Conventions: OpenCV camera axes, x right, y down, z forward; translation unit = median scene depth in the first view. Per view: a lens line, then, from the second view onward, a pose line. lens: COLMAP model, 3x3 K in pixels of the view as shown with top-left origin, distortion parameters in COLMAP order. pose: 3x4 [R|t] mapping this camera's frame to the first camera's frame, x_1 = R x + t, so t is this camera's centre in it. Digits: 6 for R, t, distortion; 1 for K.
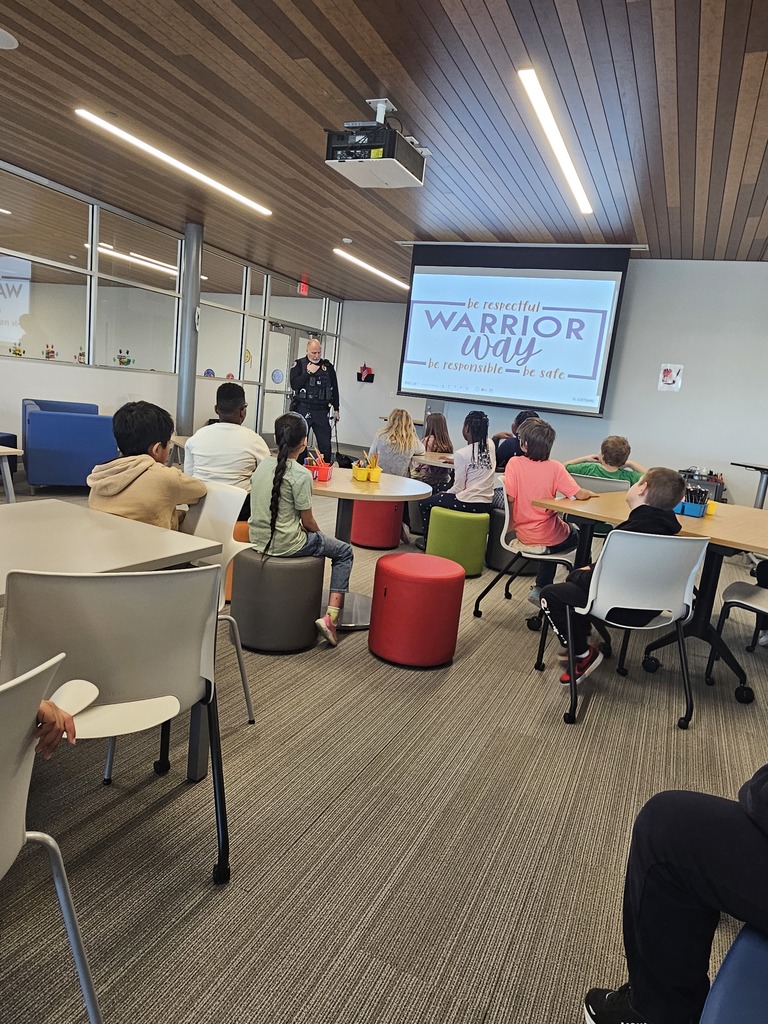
lens RADIAL K [[646.0, 0, 390.5], [0, 646.0, 522.0], [0, 0, 1]] dist [0.002462, -0.003858]
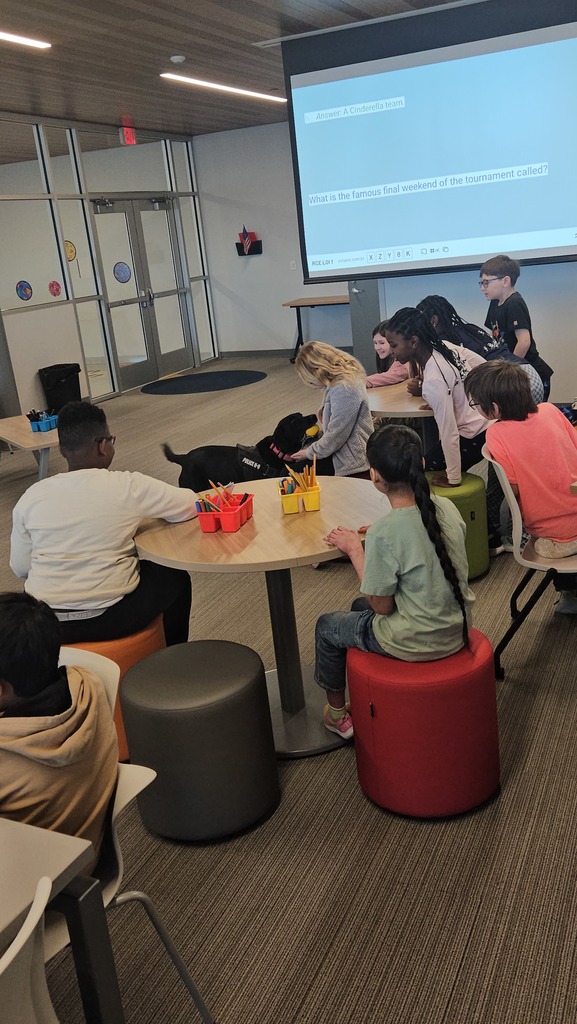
lens RADIAL K [[899.5, 0, 299.1], [0, 899.5, 508.3], [0, 0, 1]] dist [0.068044, -0.045815]
pose [[0.977652, -0.204802, -0.047454, 0.001744], [0.208598, 0.973092, 0.097875, -0.074797], [0.026132, -0.105587, 0.994067, 0.070014]]
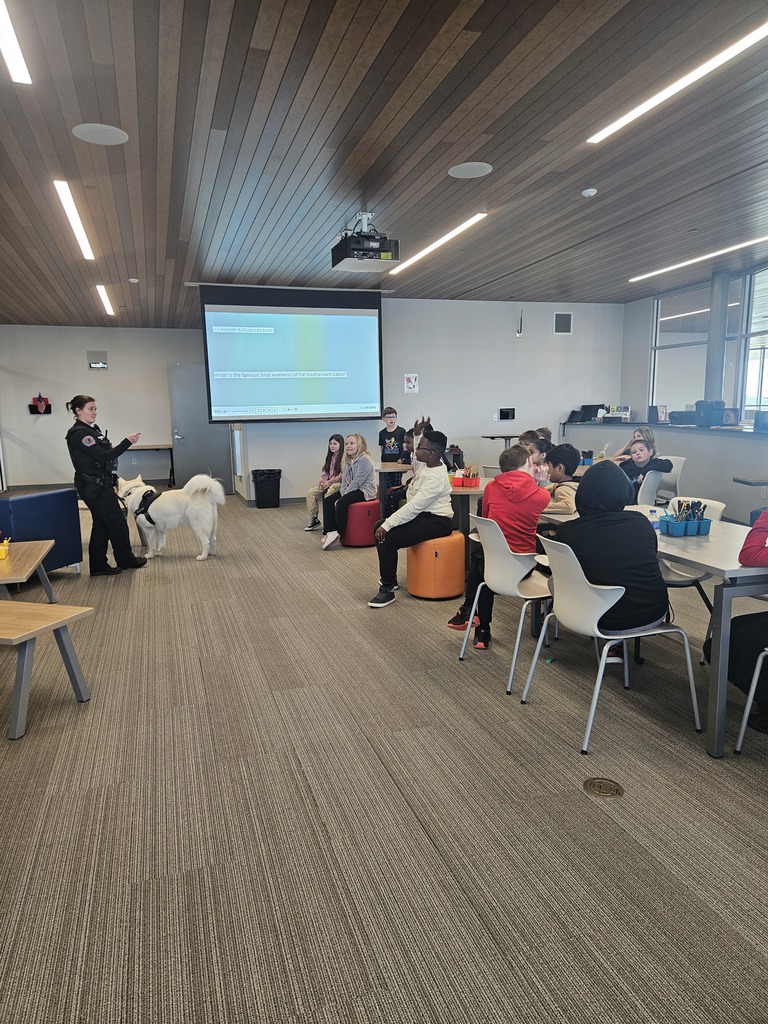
lens RADIAL K [[672.6, 0, 381.5], [0, 672.6, 517.9], [0, 0, 1]] dist [0.038767, -0.002325]
pose [[0.731731, -0.233552, 0.640331, -0.600999], [0.233333, 0.968531, 0.086620, -0.086077], [-0.640411, 0.086028, 0.763199, -0.027277]]
